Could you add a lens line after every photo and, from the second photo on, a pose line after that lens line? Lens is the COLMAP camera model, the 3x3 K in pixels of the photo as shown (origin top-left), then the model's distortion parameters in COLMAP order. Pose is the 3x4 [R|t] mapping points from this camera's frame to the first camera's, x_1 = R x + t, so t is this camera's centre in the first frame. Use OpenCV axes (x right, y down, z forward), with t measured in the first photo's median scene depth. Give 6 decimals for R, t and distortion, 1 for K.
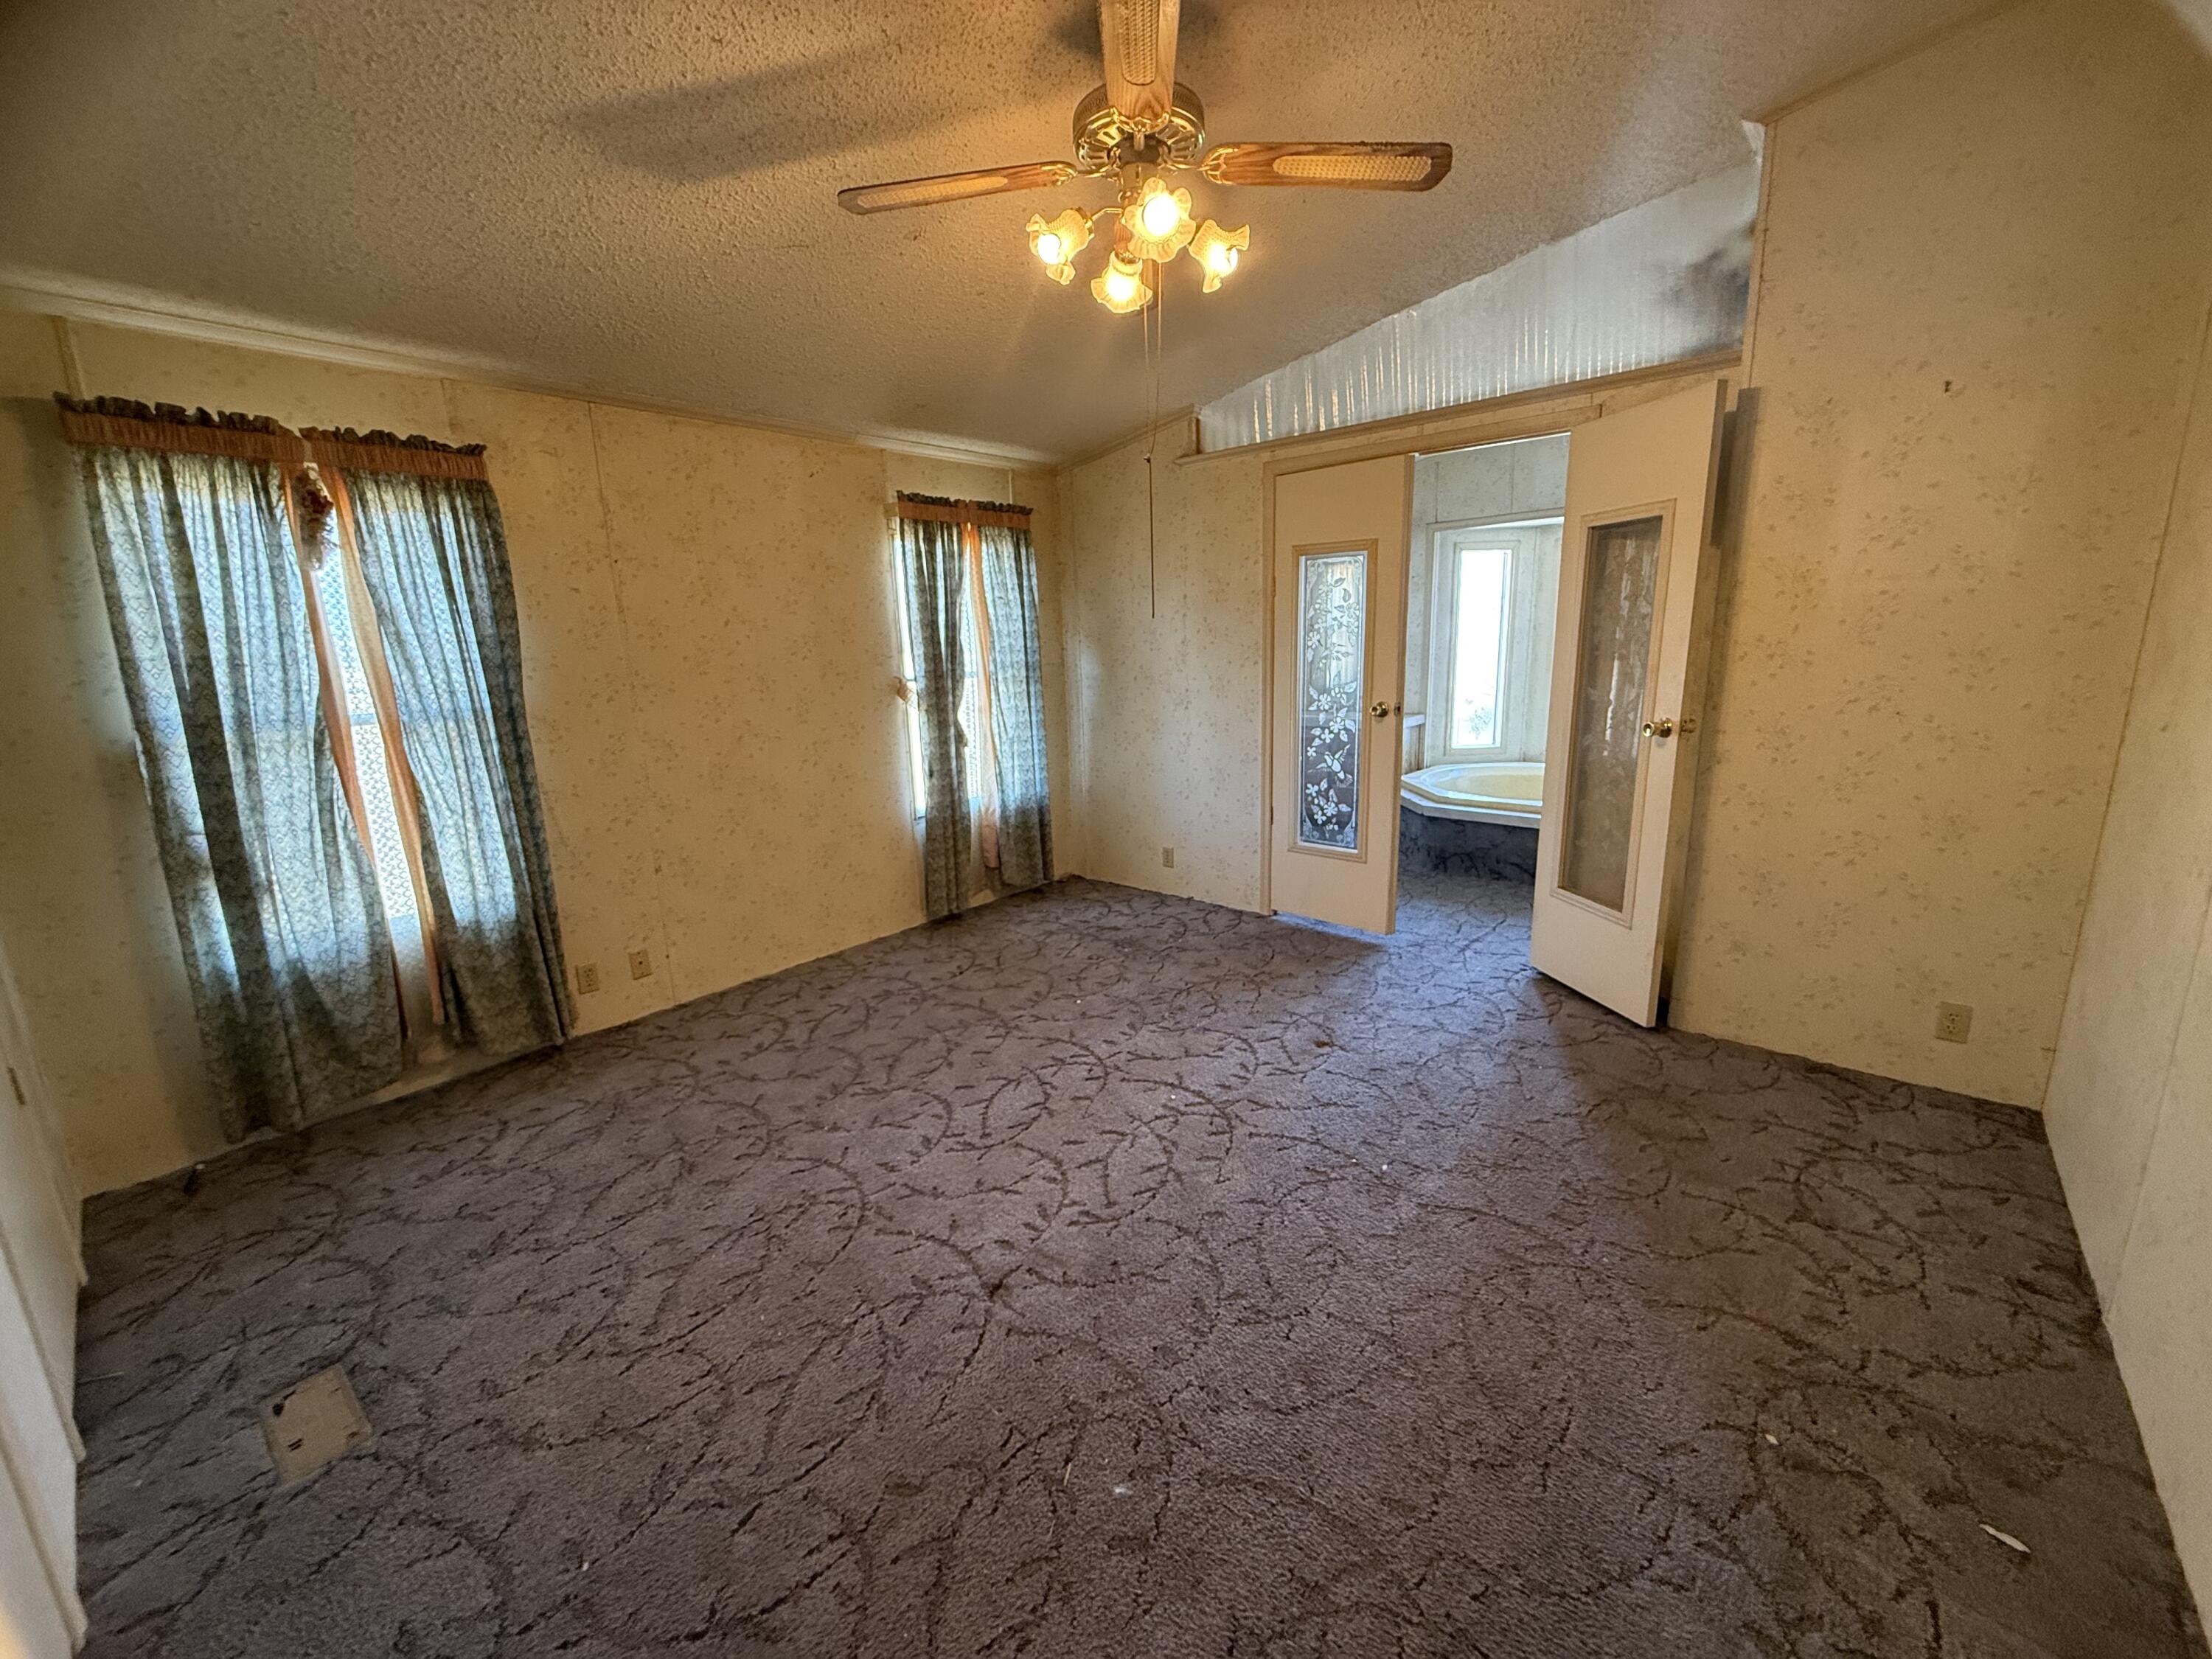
lens RADIAL K [[880.0, 0, 1102.7], [0, 880.0, 826.0], [0, 0, 1]] dist [-0.000162, 0.000090]
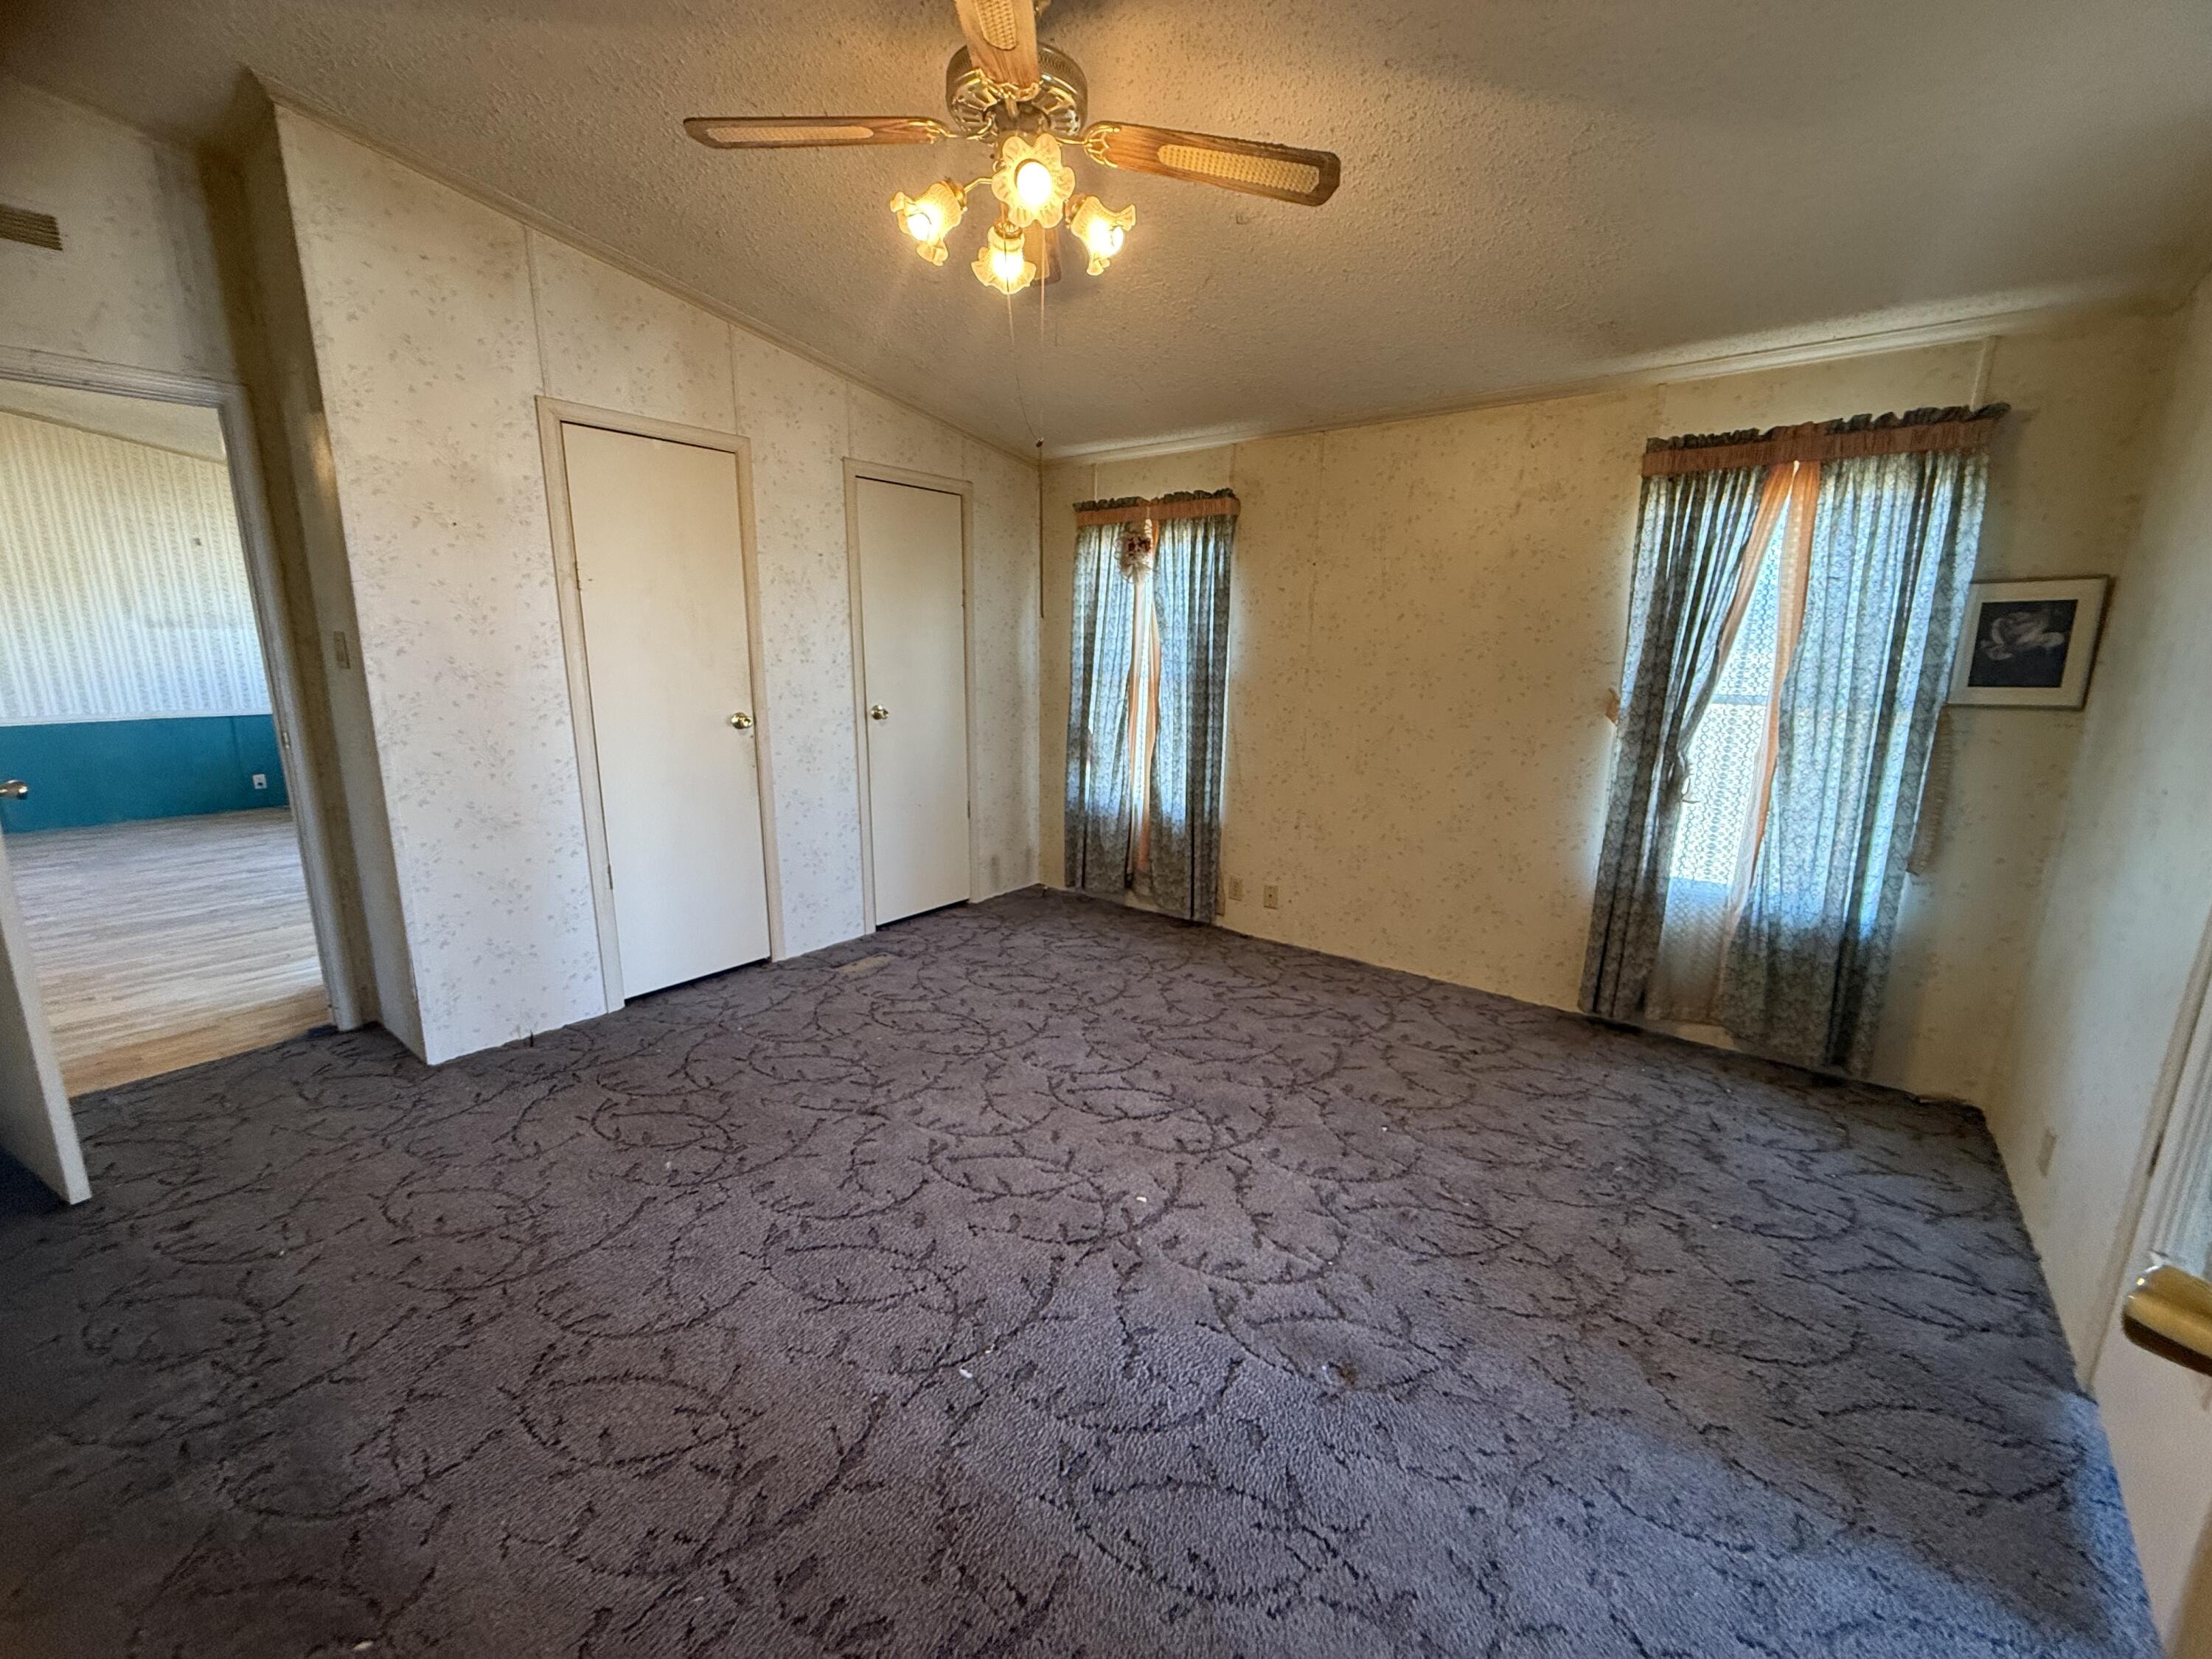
lens RADIAL K [[880.0, 0, 1101.9], [0, 880.0, 826.6], [0, 0, 1]] dist [-0.000162, 0.000090]
pose [[0.043852, 0.240203, -0.969732, 0.697329], [-0.227064, 0.947658, 0.224468, -0.174515], [0.972892, 0.210347, 0.096098, 0.712151]]
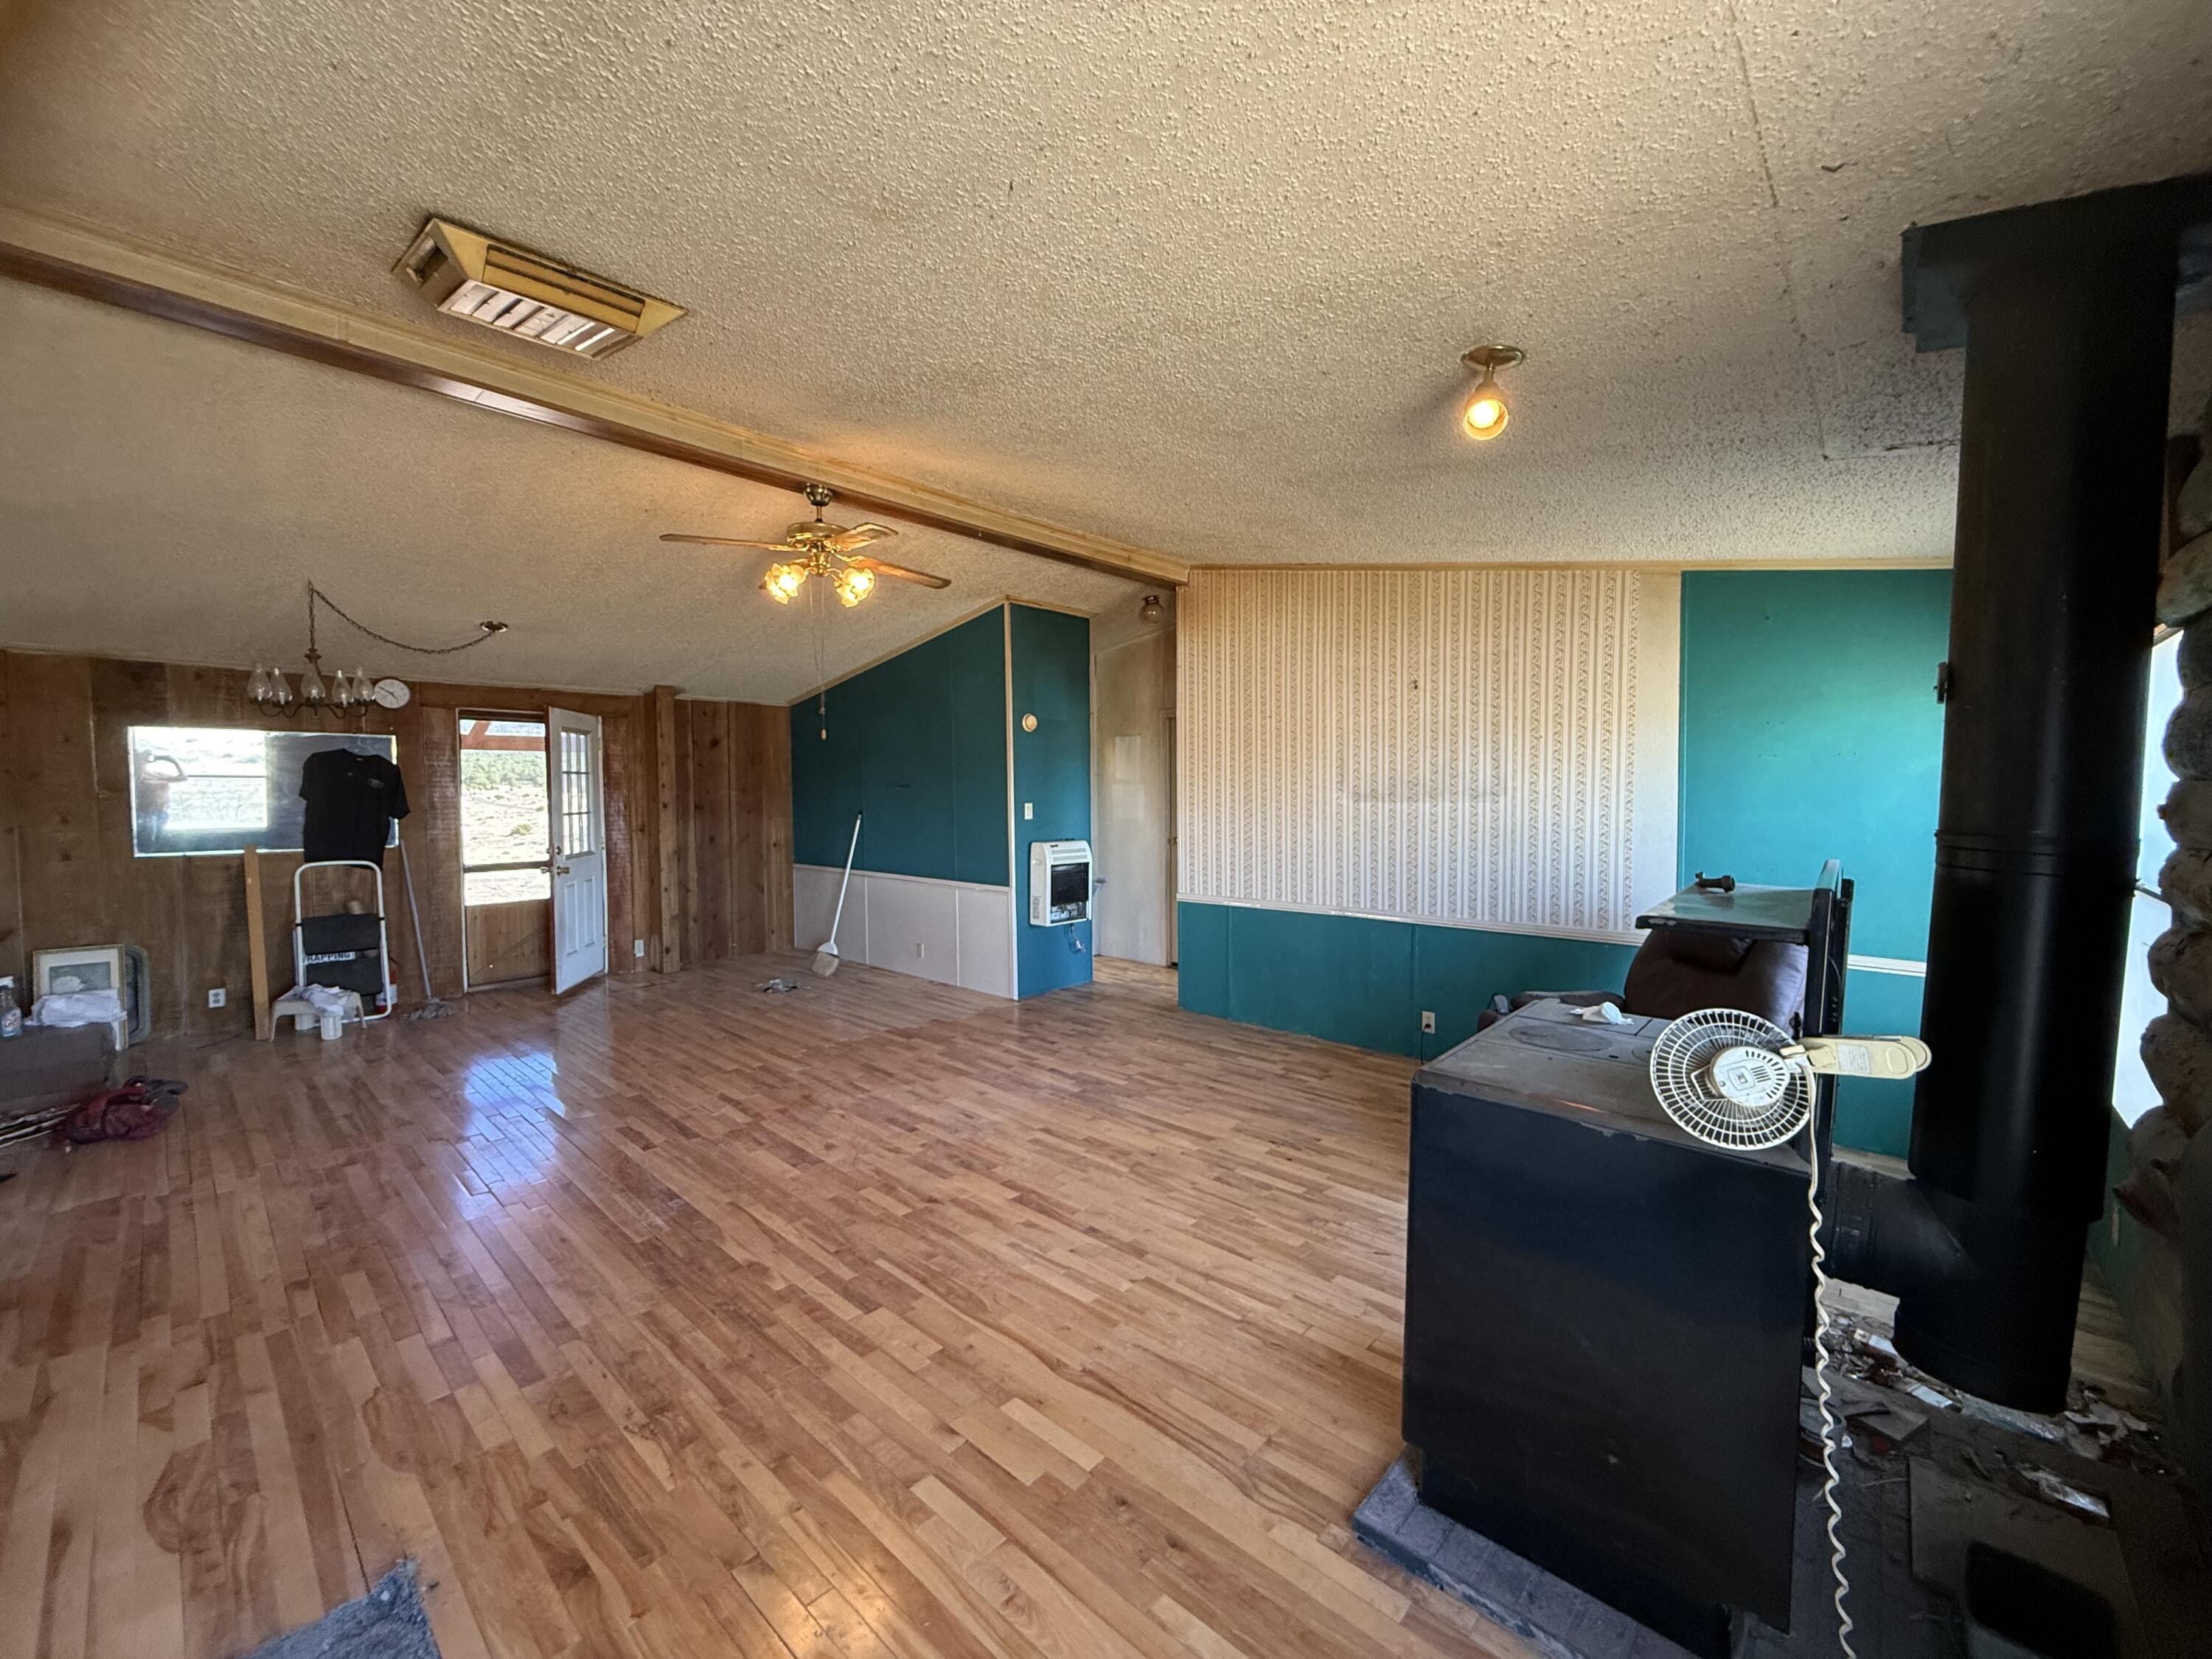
lens RADIAL K [[880.0, 0, 1103.3], [0, 880.0, 825.2], [0, 0, 1]] dist [-0.000162, 0.000090]
pose [[-0.998864, 0.036125, 0.031064, -1.134284], [0.042833, 0.966392, 0.253478, -0.027073], [-0.020863, 0.254521, -0.966842, 0.198160]]
